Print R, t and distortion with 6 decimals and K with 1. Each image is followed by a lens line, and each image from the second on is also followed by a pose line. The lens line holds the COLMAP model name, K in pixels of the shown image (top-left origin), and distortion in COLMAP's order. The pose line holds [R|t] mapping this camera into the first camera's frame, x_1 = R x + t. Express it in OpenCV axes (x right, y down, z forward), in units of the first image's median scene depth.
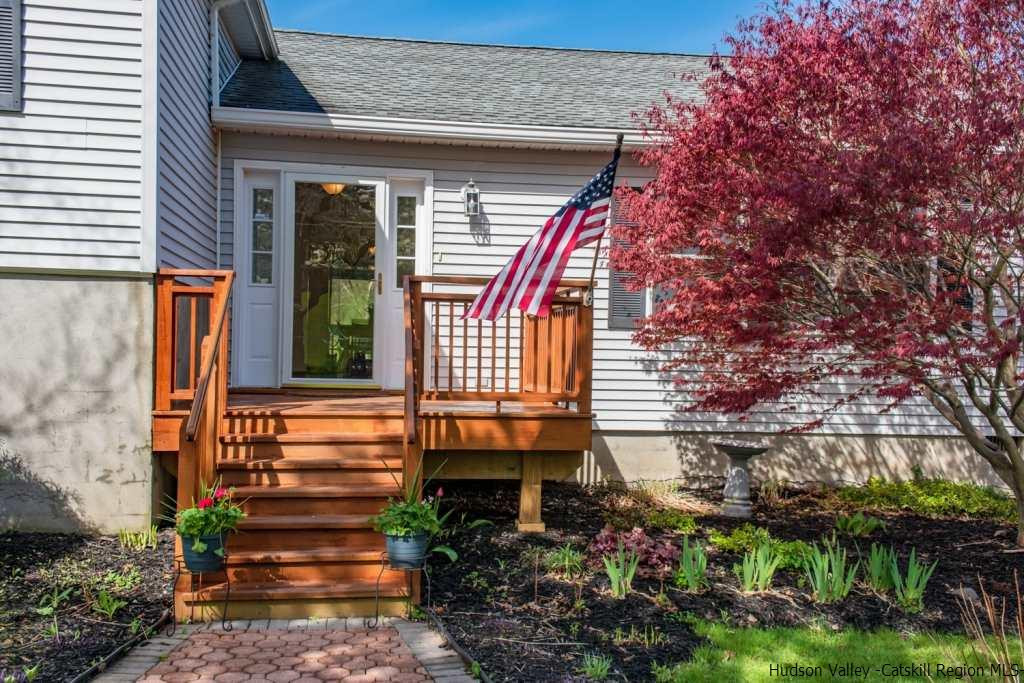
lens RADIAL K [[1190.9, 0, 512.0], [0, 1190.9, 341.5], [0, 0, 1]] dist [0.296106, -0.009051]
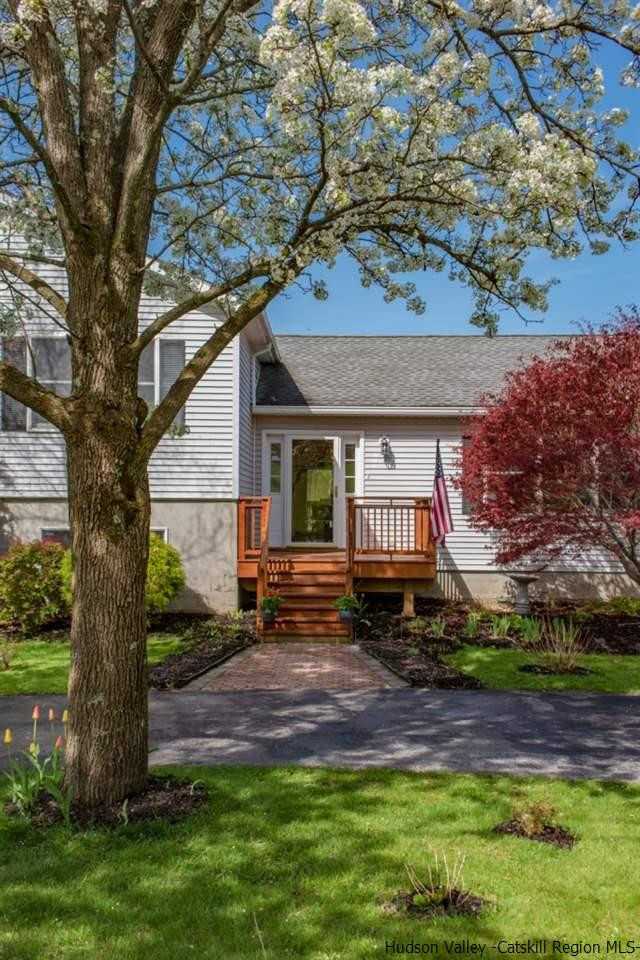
lens RADIAL K [[1116.4, 0, 320.0], [0, 1116.4, 480.0], [0, 0, 1]] dist [0.296106, -0.009051]
pose [[0.991243, -0.015737, -0.131111, 0.097301], [0.013938, 0.999796, -0.014627, -0.042564], [0.131314, 0.012671, 0.991260, -0.764753]]
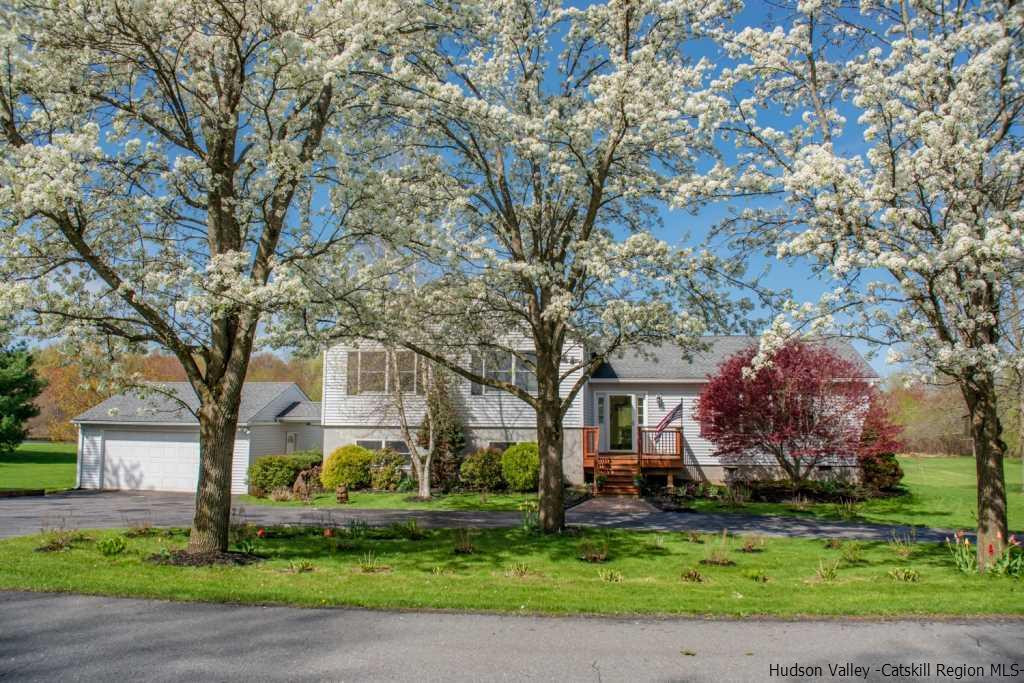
lens RADIAL K [[880.5, 0, 512.0], [0, 880.5, 341.5], [0, 0, 1]] dist [-0.007545, -0.001050]
pose [[0.964897, -0.040026, -0.259561, 0.238556], [0.017430, 0.995899, -0.088777, -0.065923], [0.262050, 0.081136, 0.961638, -1.688715]]
